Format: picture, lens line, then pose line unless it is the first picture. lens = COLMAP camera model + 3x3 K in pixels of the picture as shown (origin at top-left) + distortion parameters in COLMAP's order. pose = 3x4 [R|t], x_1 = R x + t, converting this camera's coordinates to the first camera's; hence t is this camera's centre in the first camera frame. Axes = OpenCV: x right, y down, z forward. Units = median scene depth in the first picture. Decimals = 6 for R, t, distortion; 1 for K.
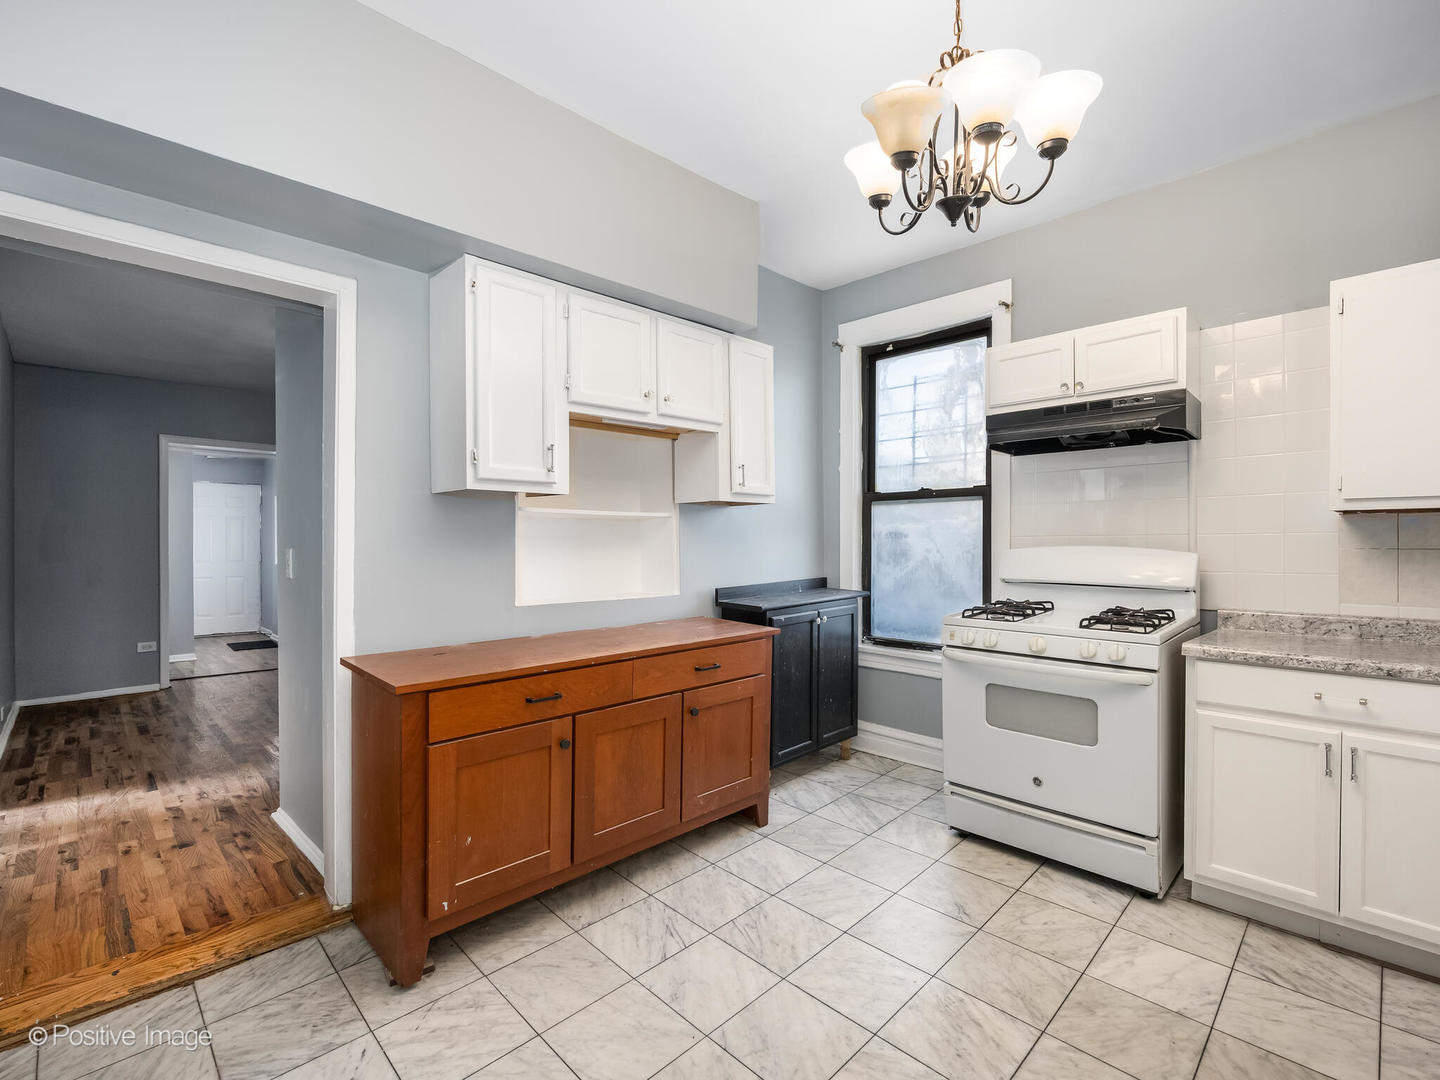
lens RADIAL K [[656.3, 0, 720.0], [0, 656.3, 540.0], [0, 0, 1]] dist [-0.000428, -0.000382]
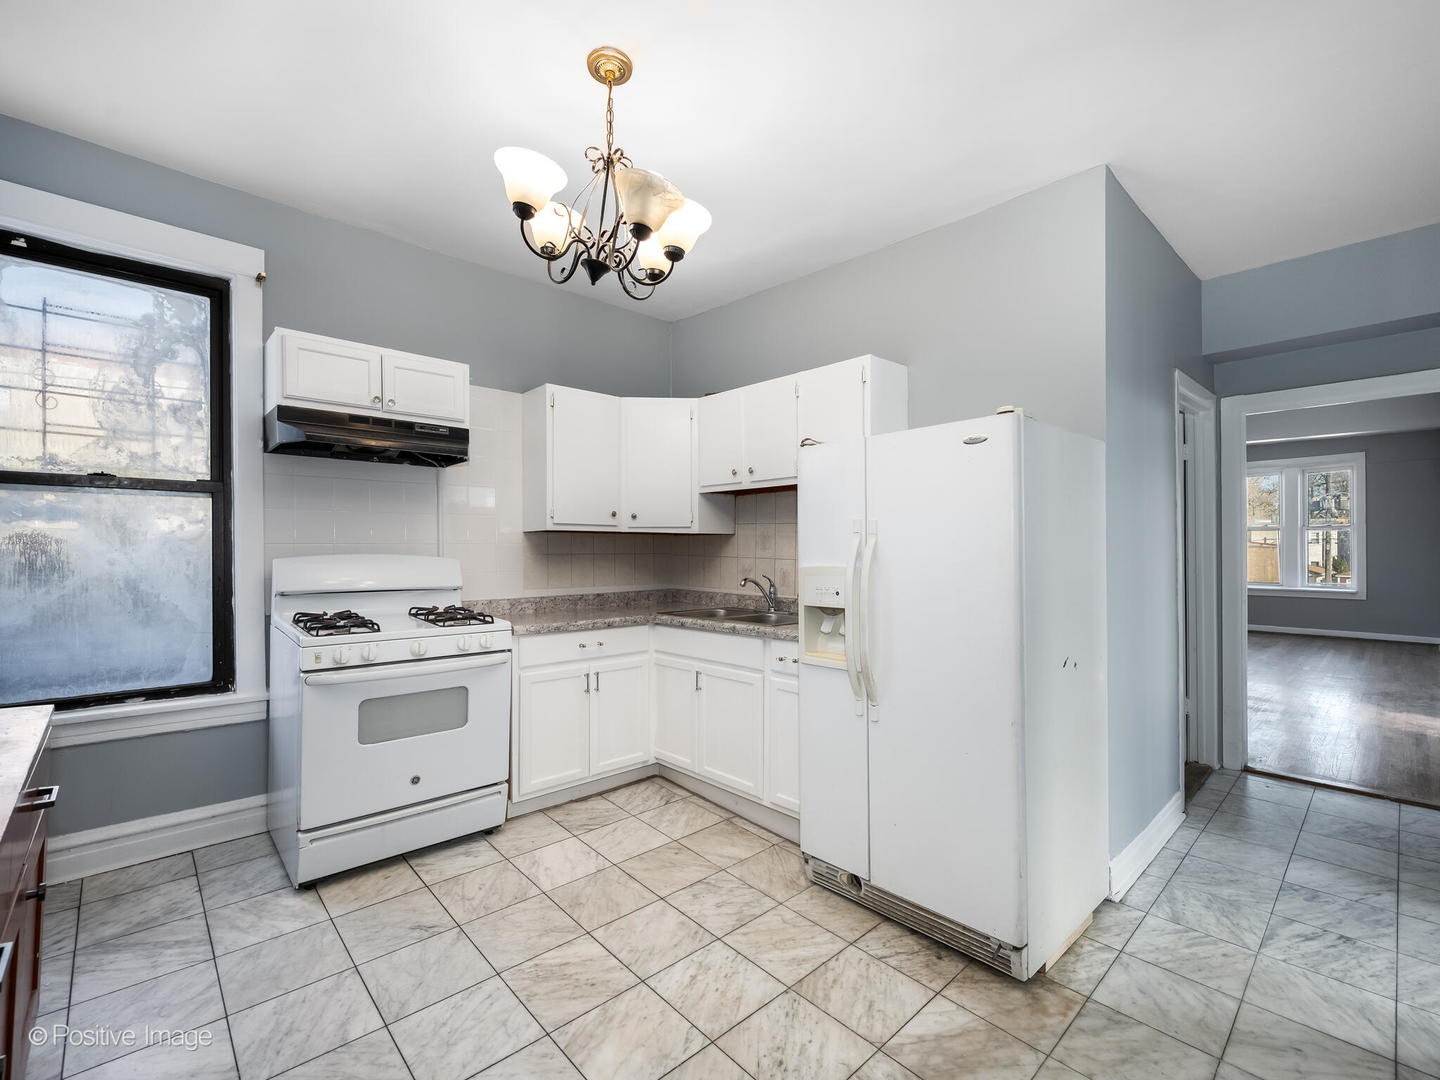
lens RADIAL K [[636.5, 0, 723.9], [0, 636.5, 542.0], [0, 0, 1]] dist [-0.002392, -0.000095]
pose [[0.036940, 0.010098, 0.999266, -0.487843], [-0.004508, 0.999940, -0.009938, -0.002380], [-0.999307, -0.004138, 0.036983, 0.450654]]
